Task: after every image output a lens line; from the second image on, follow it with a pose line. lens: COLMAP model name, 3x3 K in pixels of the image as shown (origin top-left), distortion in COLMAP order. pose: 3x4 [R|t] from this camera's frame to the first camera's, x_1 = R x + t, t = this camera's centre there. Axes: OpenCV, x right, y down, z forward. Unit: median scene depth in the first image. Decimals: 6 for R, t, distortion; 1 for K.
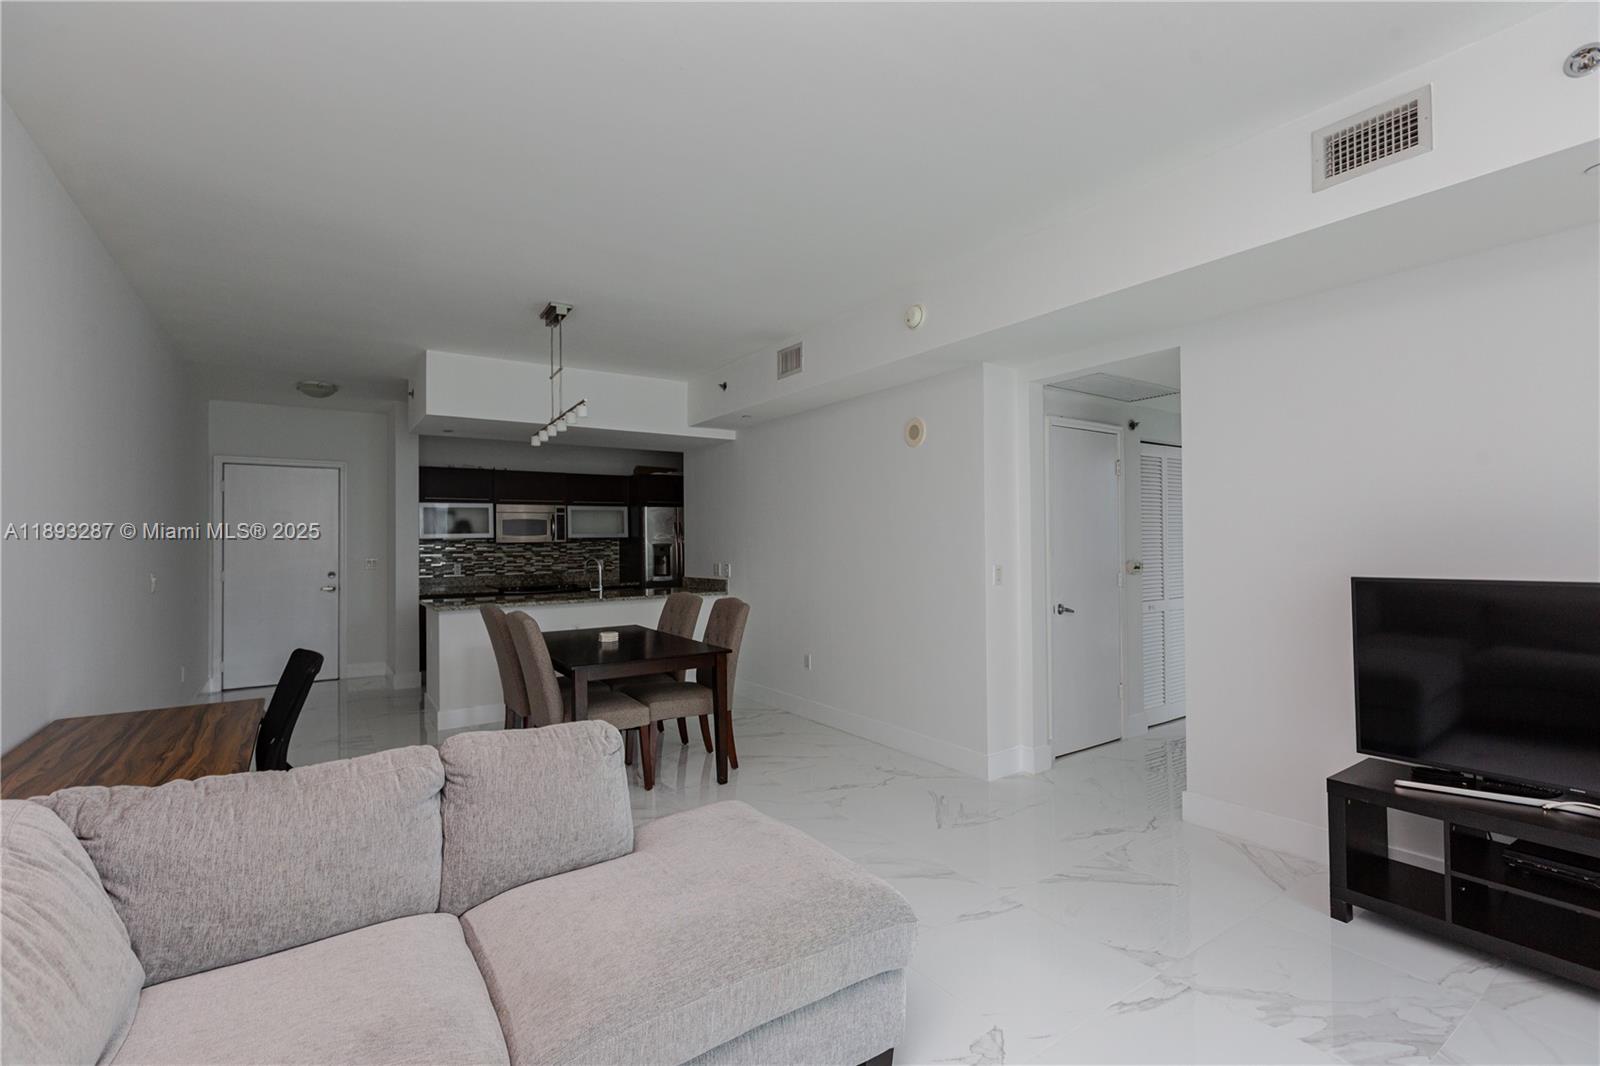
lens RADIAL K [[710.2, 0, 811.1], [0, 710.2, 524.1], [0, 0, 1]] dist [-0.000074, -0.001771]
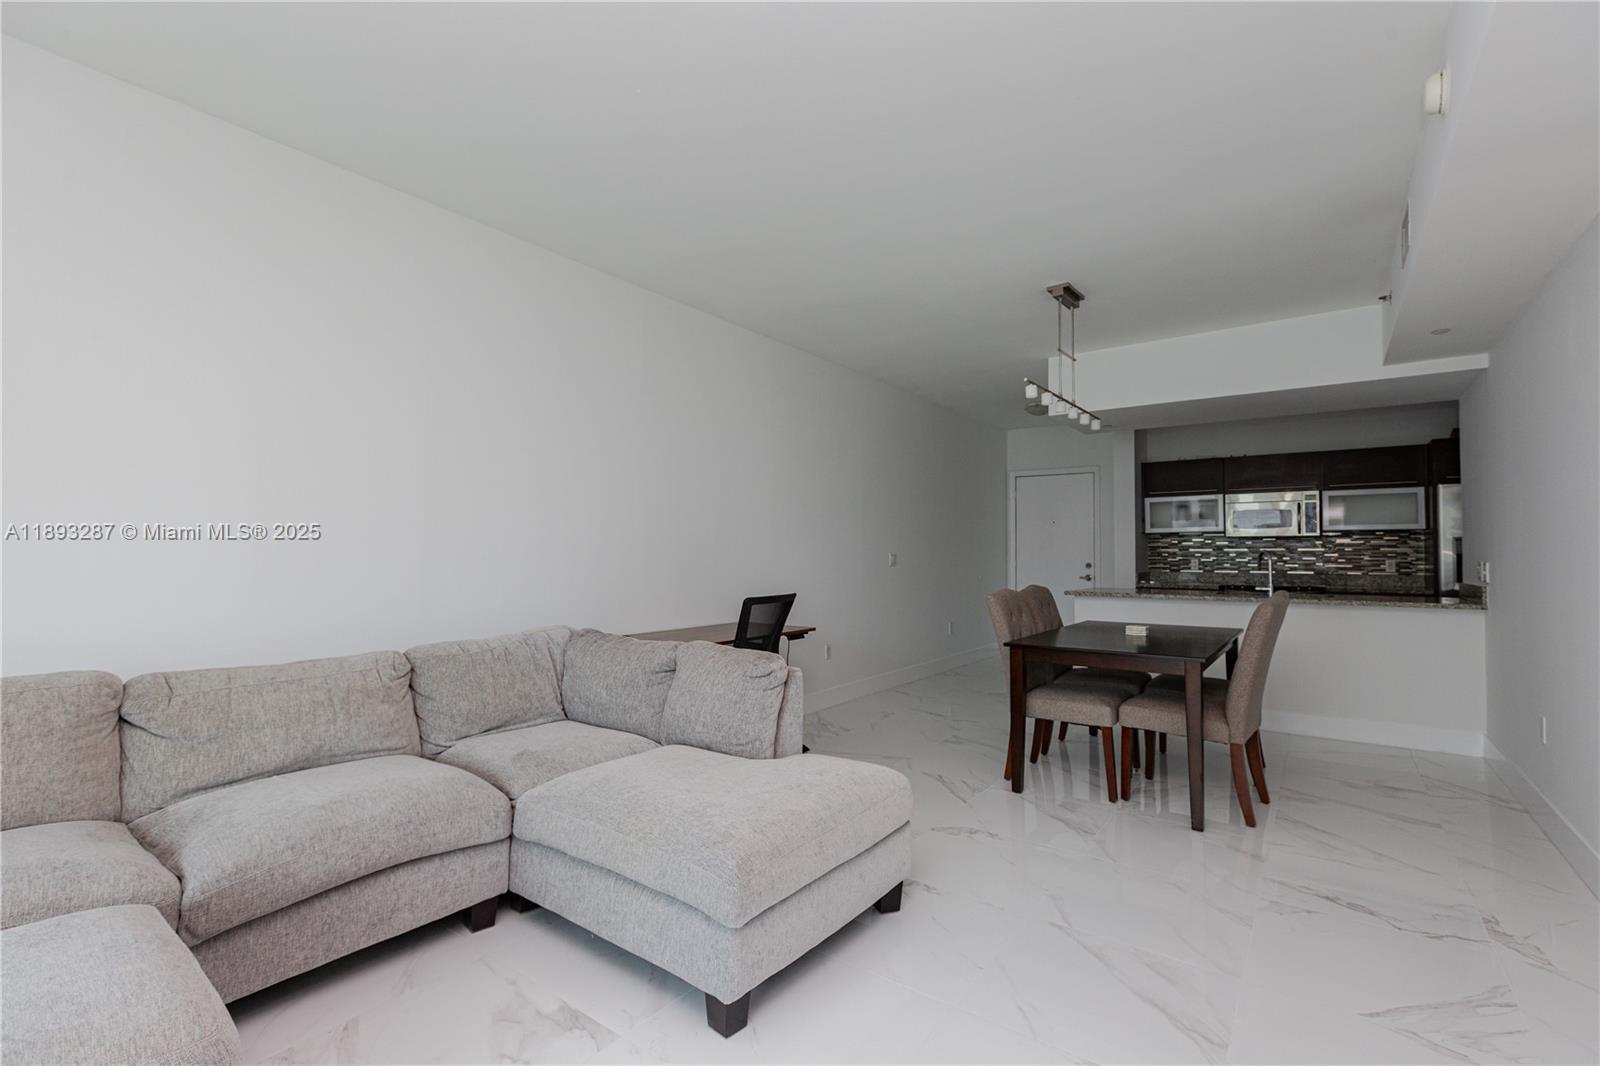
lens RADIAL K [[710.2, 0, 795.8], [0, 710.2, 530.8], [0, 0, 1]] dist [-0.000074, -0.001771]
pose [[0.319226, -0.019507, -0.947478, 0.261625], [0.017919, 0.999734, -0.014545, 0.023347], [0.947509, -0.012334, 0.319491, 0.187752]]
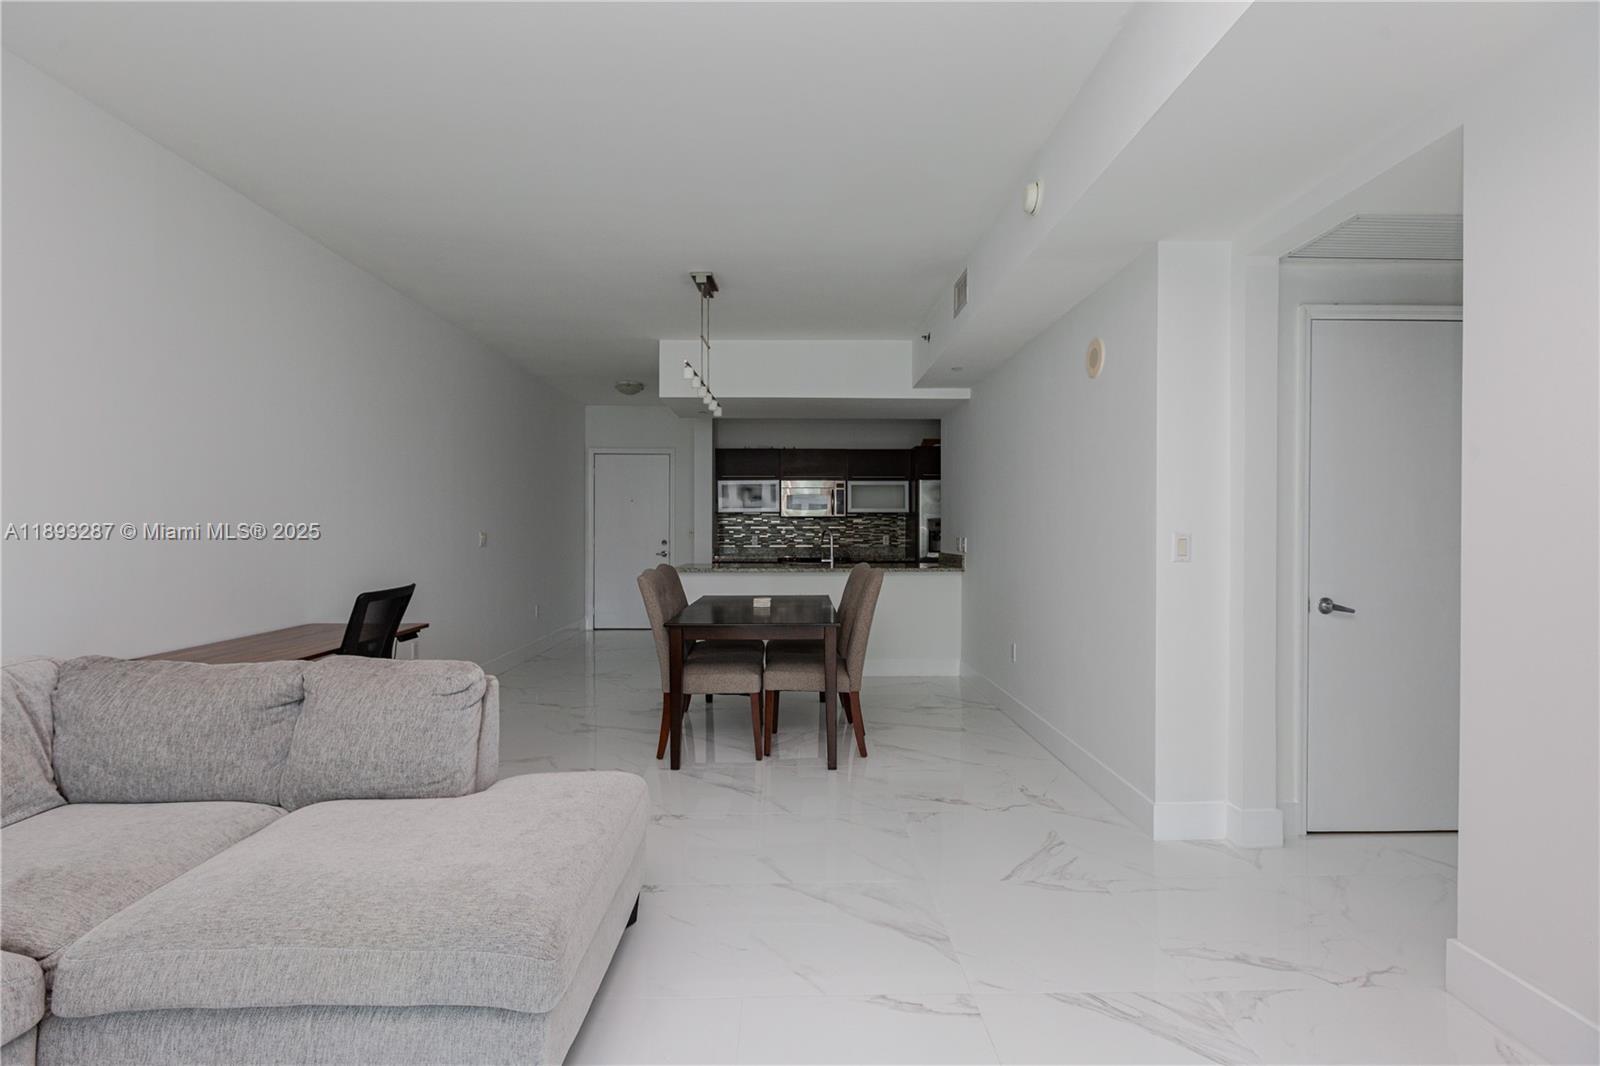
lens RADIAL K [[710.2, 0, 804.9], [0, 710.2, 526.3], [0, 0, 1]] dist [-0.000074, -0.001771]
pose [[0.833885, 0.007208, -0.551892, 0.190154], [0.005403, 0.999760, 0.021221, 0.019445], [0.551912, -0.020678, 0.833646, 0.126634]]
